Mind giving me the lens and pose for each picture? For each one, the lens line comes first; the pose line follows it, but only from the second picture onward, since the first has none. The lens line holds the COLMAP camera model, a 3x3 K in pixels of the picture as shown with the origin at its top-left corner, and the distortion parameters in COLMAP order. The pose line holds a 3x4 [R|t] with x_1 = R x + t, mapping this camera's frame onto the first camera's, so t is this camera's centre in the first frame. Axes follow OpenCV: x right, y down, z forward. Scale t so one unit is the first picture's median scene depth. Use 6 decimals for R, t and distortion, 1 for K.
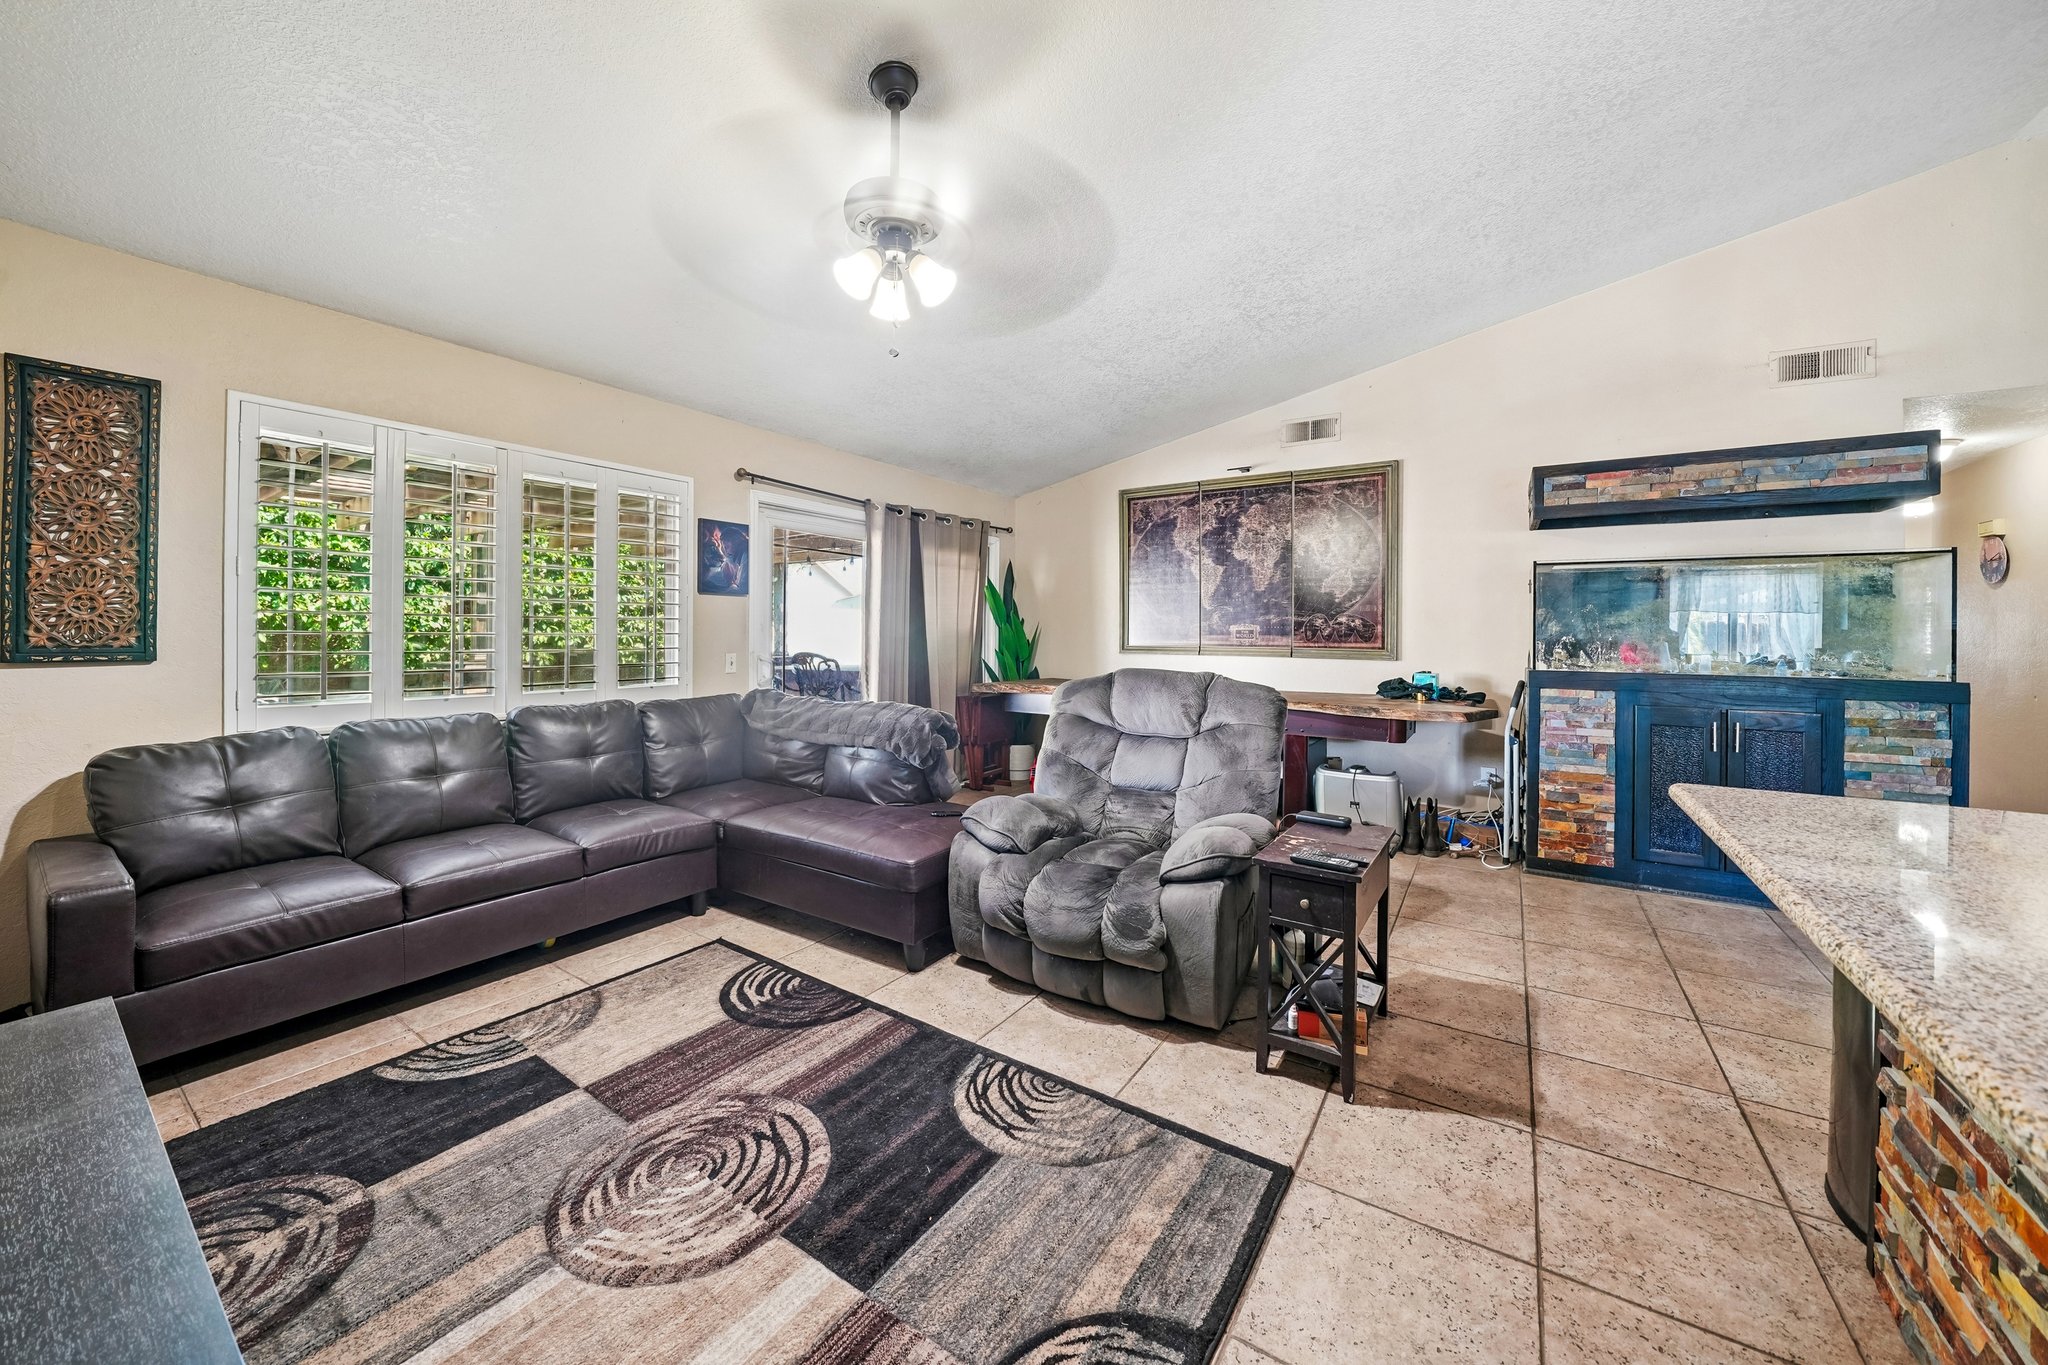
lens RADIAL K [[721.1, 0, 1029.1], [0, 721.1, 632.6], [0, 0, 1]] dist [-0.017266, -0.000025]
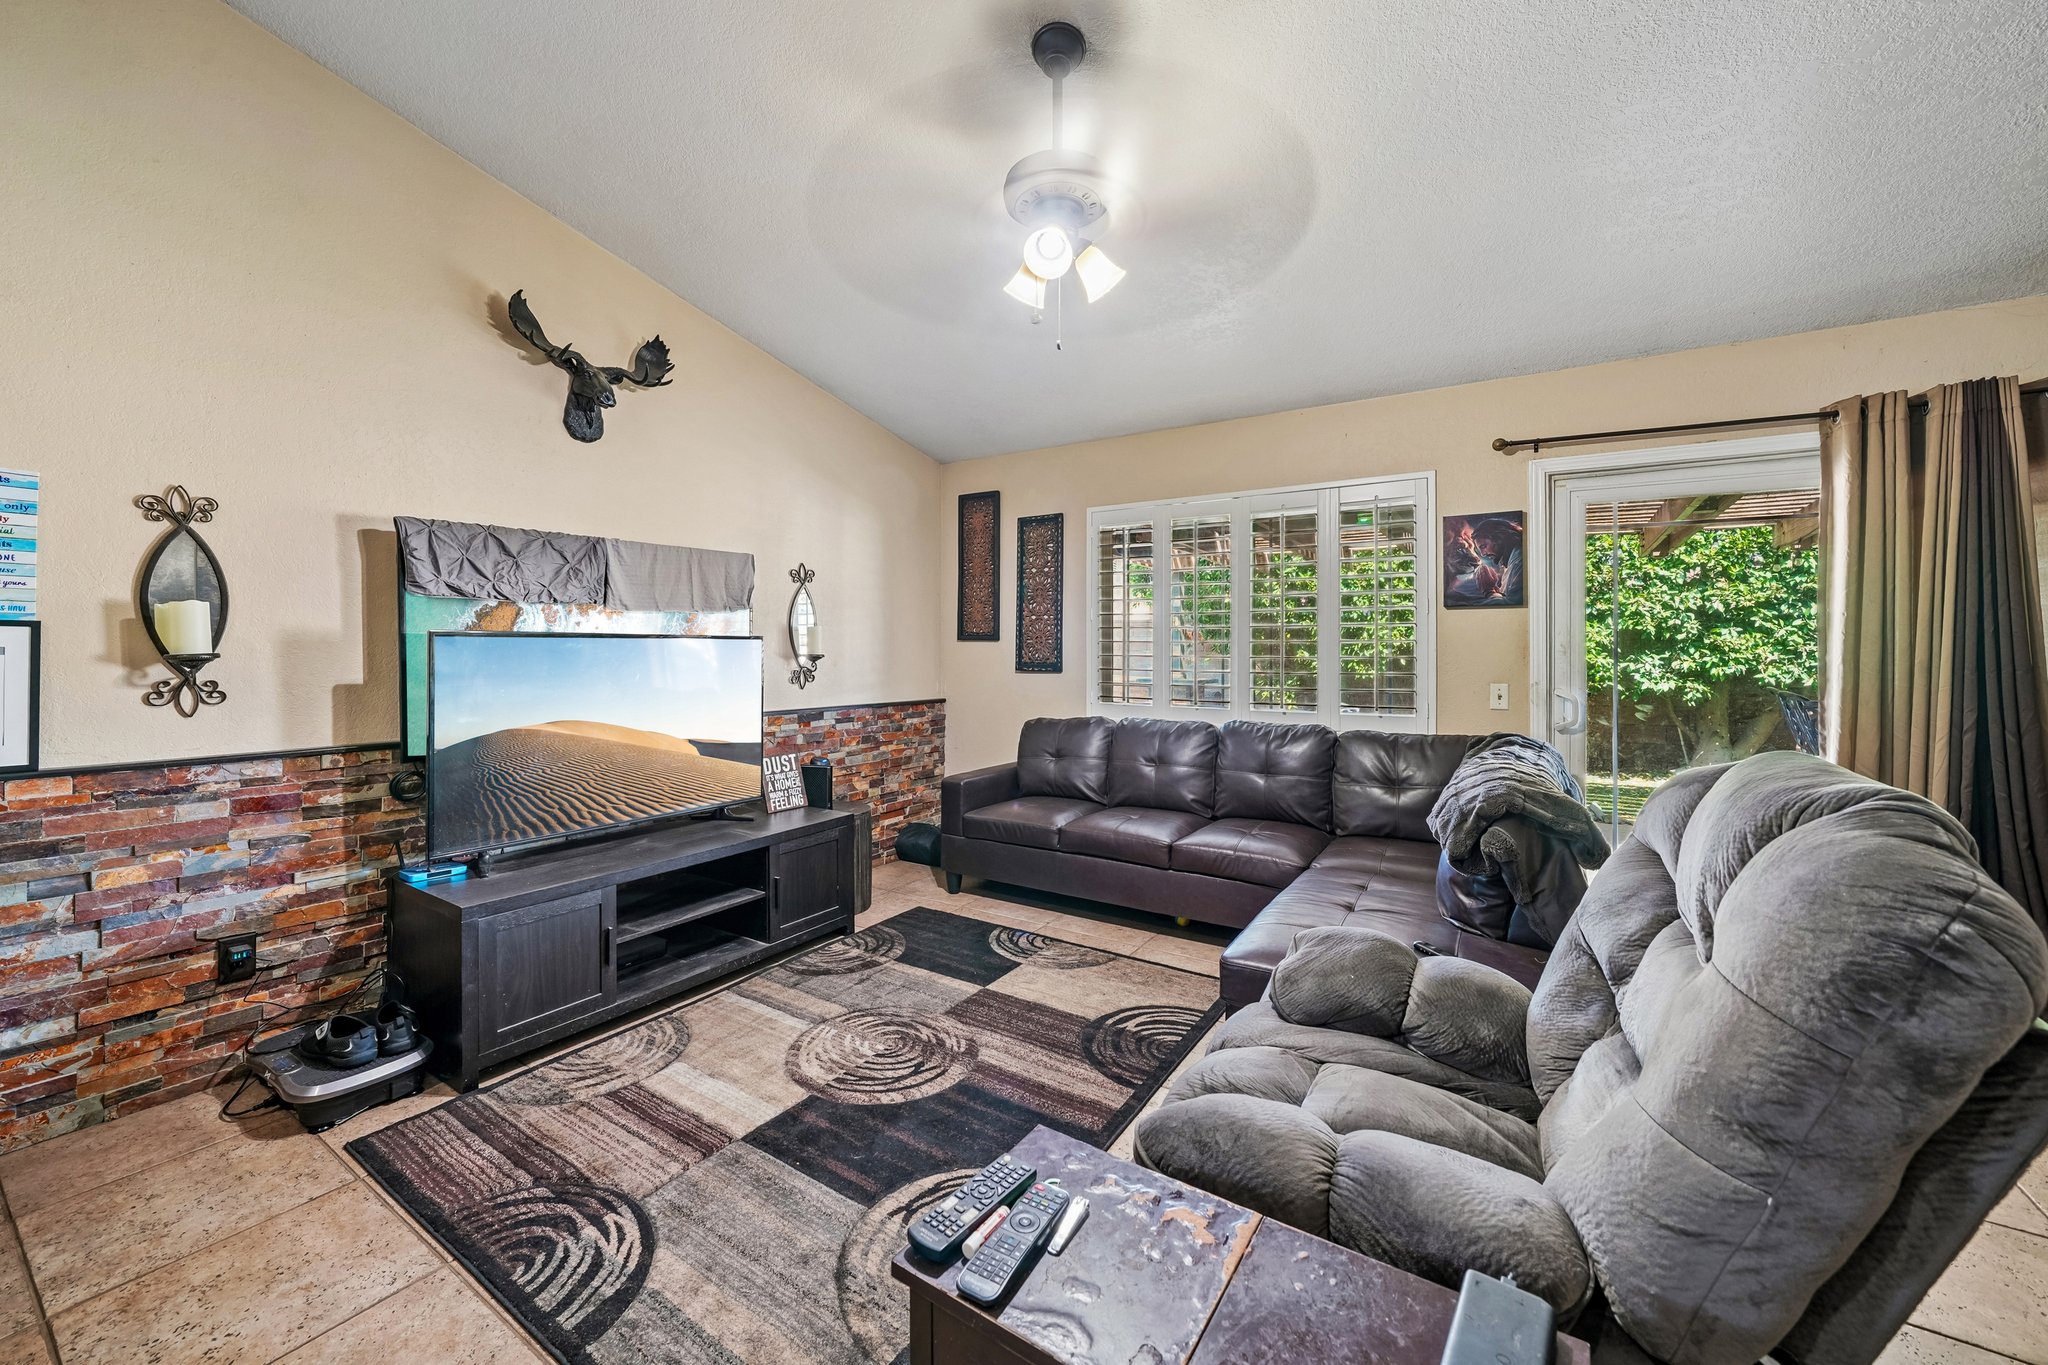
lens RADIAL K [[796.4, 0, 1031.5], [0, 796.4, 648.2], [0, 0, 1]] dist [-0.005746, 0.000834]
pose [[0.016535, -0.010336, -0.999810, 0.894144], [-0.002651, 0.999943, -0.010381, 0.002330], [0.999860, 0.002822, 0.016507, 1.044502]]
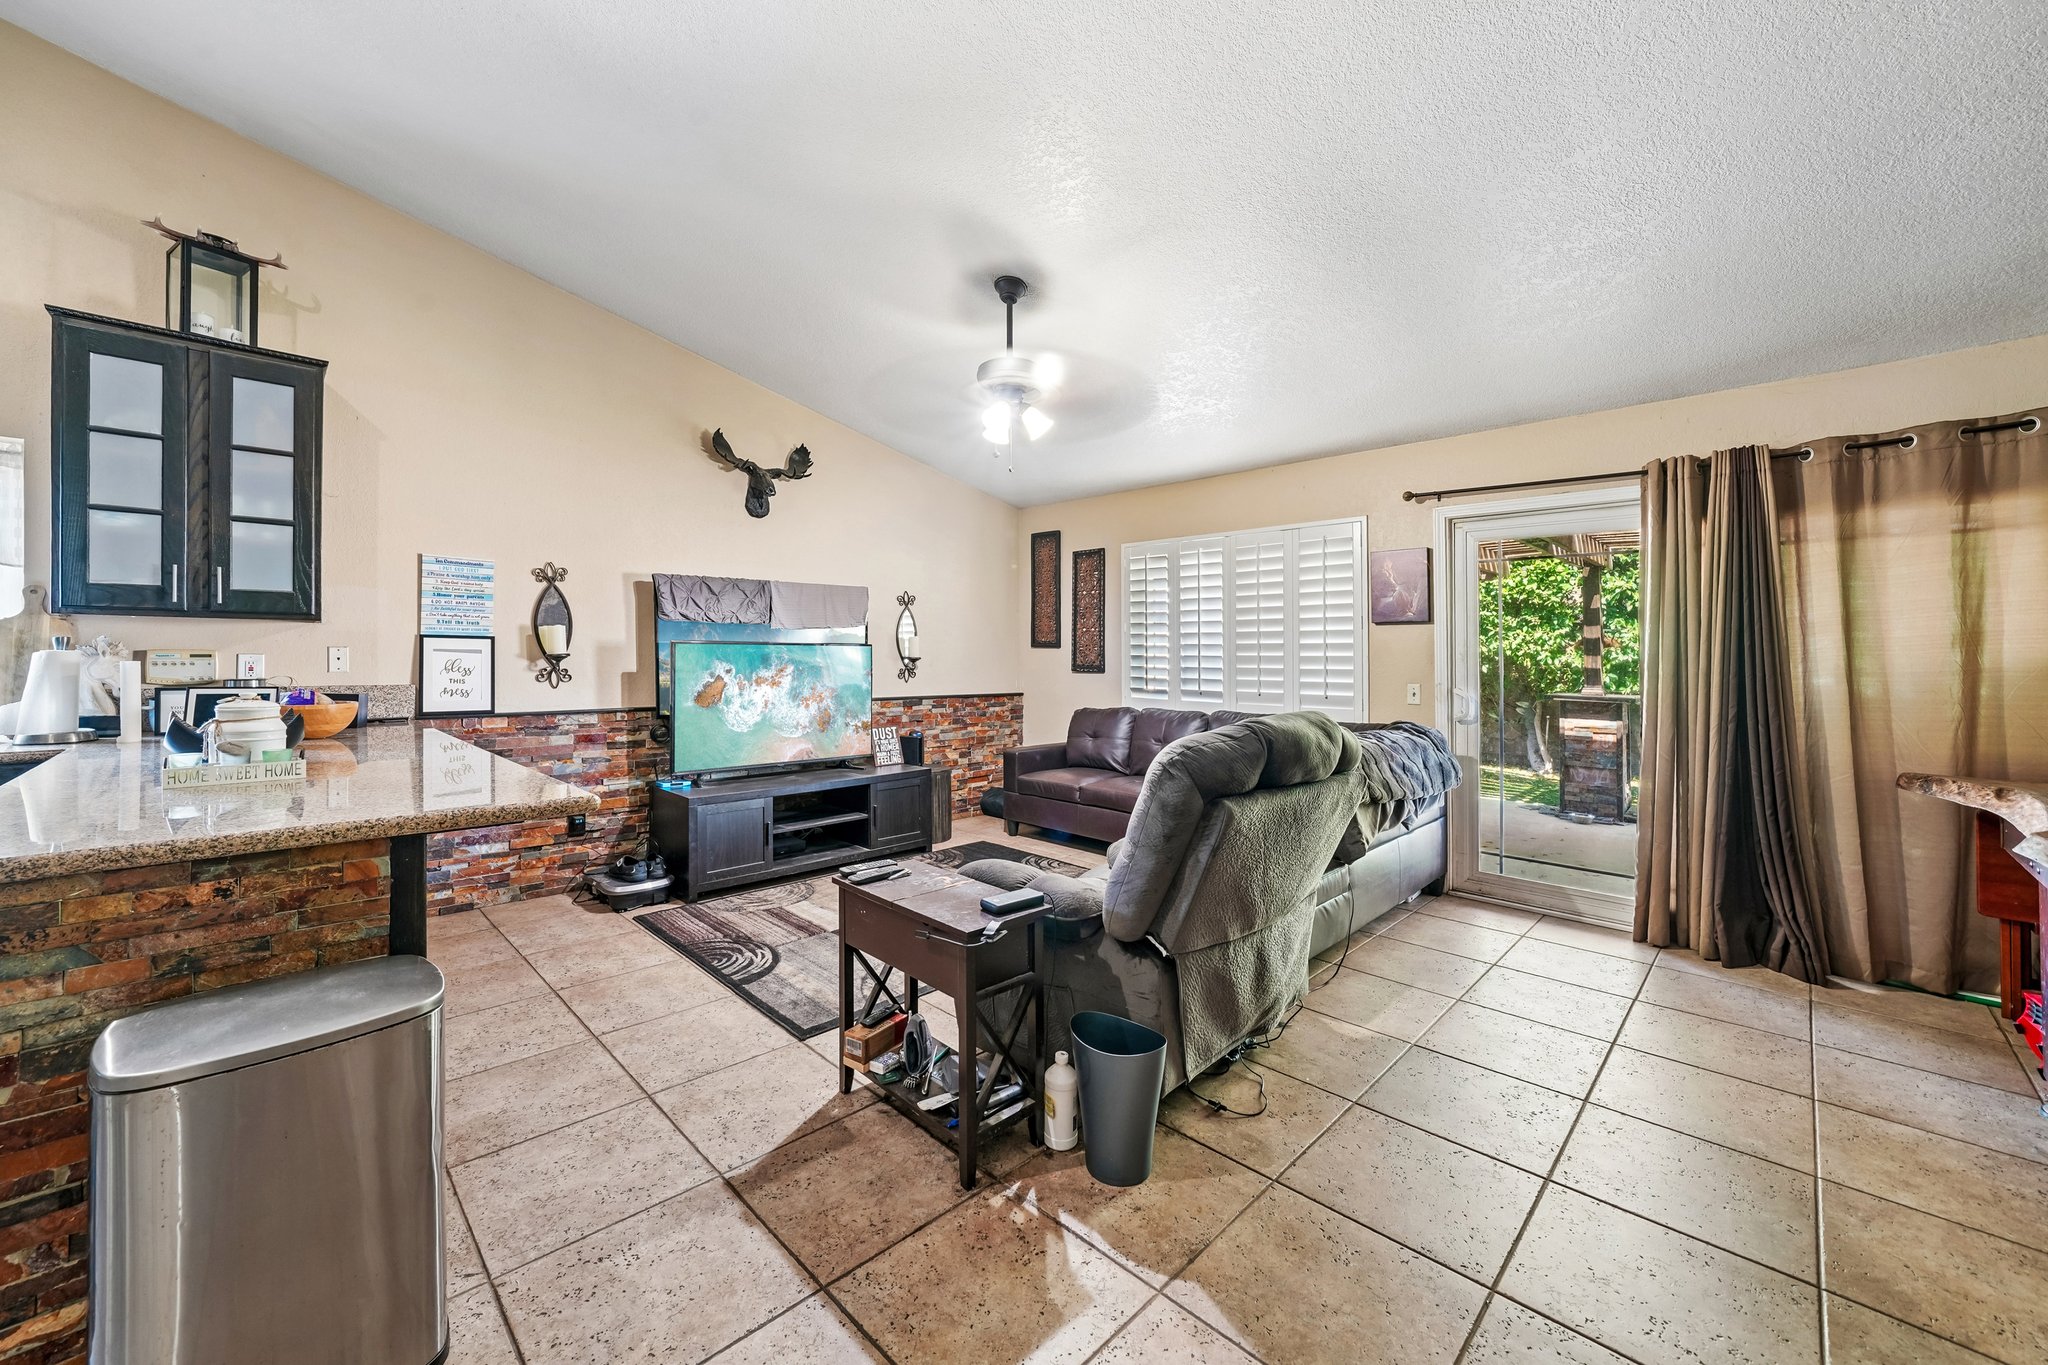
lens RADIAL K [[796.4, 0, 1032.8], [0, 796.4, 669.0], [0, 0, 1]] dist [-0.005746, 0.000834]
pose [[-0.190642, 0.007796, -0.981629, 1.543500], [-0.010433, 0.999896, 0.009968, 0.008128], [0.981604, 0.012142, -0.190541, 1.479924]]
